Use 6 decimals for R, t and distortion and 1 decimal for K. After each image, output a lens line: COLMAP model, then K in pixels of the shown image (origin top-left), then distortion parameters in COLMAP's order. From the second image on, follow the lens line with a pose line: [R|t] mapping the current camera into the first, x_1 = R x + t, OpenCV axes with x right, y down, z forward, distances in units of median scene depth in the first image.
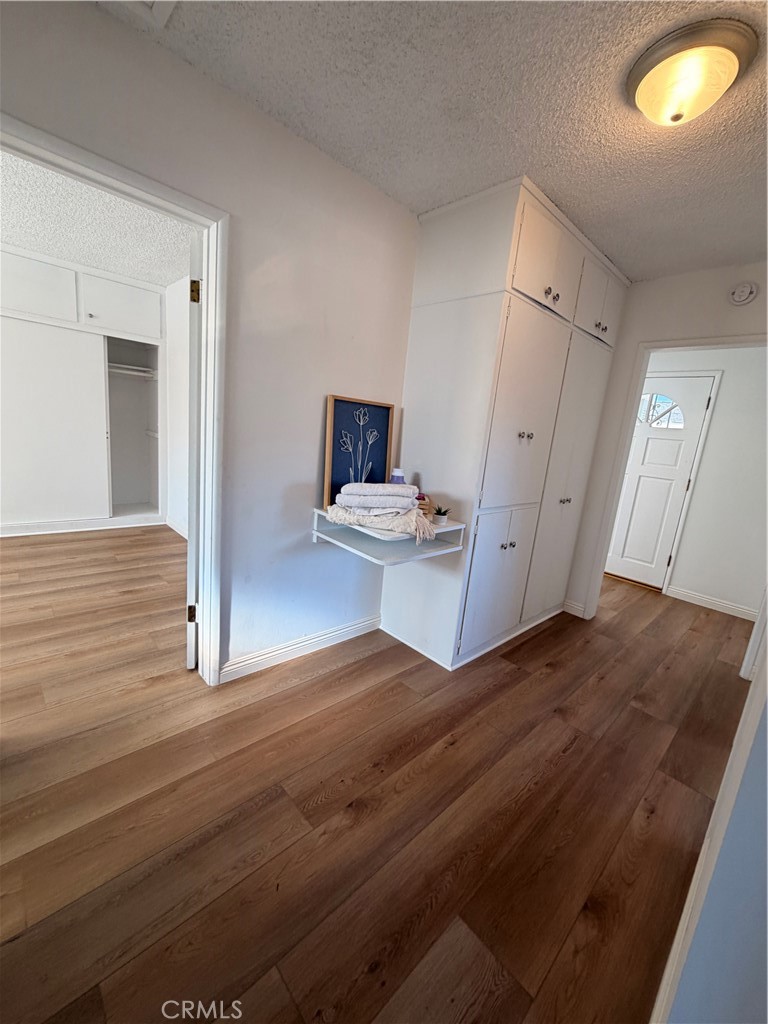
lens RADIAL K [[409.5, 0, 379.9], [0, 409.5, 511.4], [0, 0, 1]] dist [-0.001197, 0.000709]
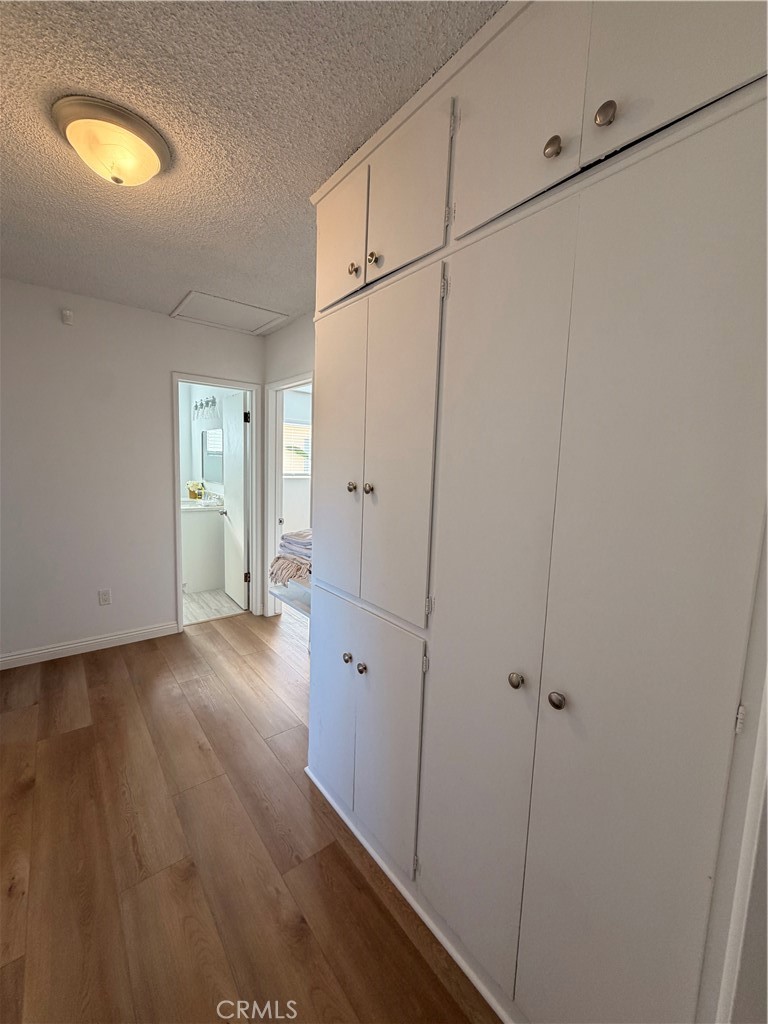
lens RADIAL K [[409.5, 0, 388.5], [0, 409.5, 511.6], [0, 0, 1]] dist [-0.001197, 0.000709]
pose [[-0.066913, 0.014789, -0.997649, 1.025757], [-0.238778, 0.970598, 0.030403, -0.189120], [0.968766, 0.240251, -0.061415, 1.142821]]
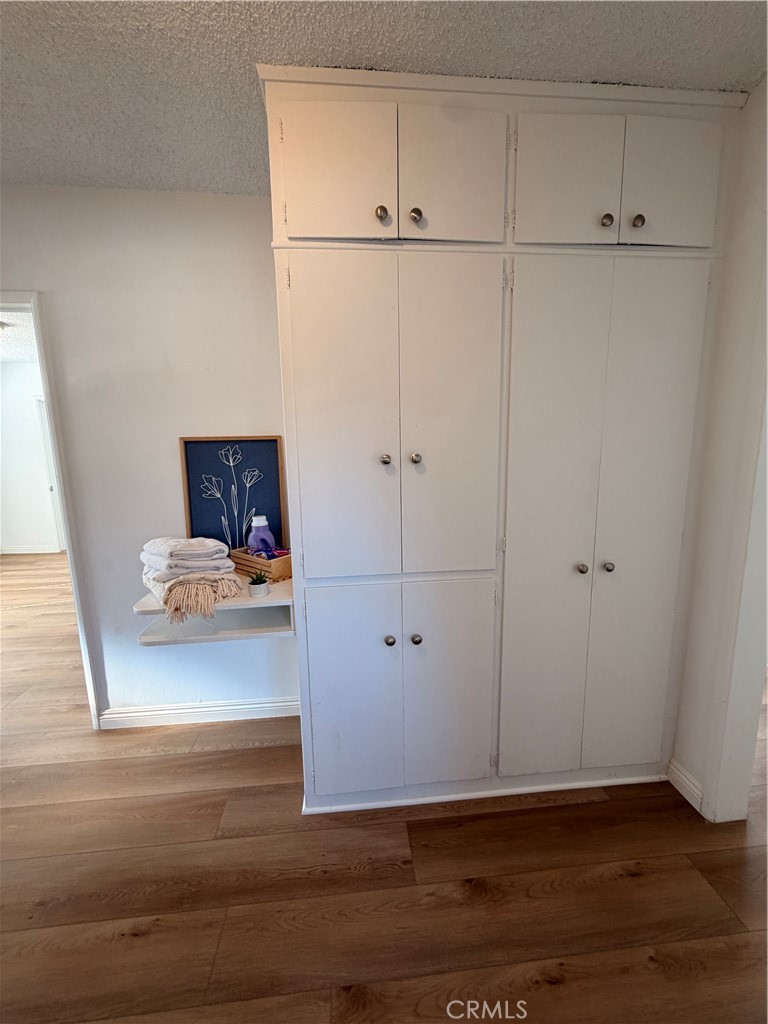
lens RADIAL K [[409.5, 0, 380.8], [0, 409.5, 509.8], [0, 0, 1]] dist [-0.001197, 0.000709]
pose [[0.783806, -0.014288, -0.620841, 0.738667], [-0.025797, 0.998123, -0.055539, -0.082574], [0.620469, 0.059548, 0.781967, 0.547658]]
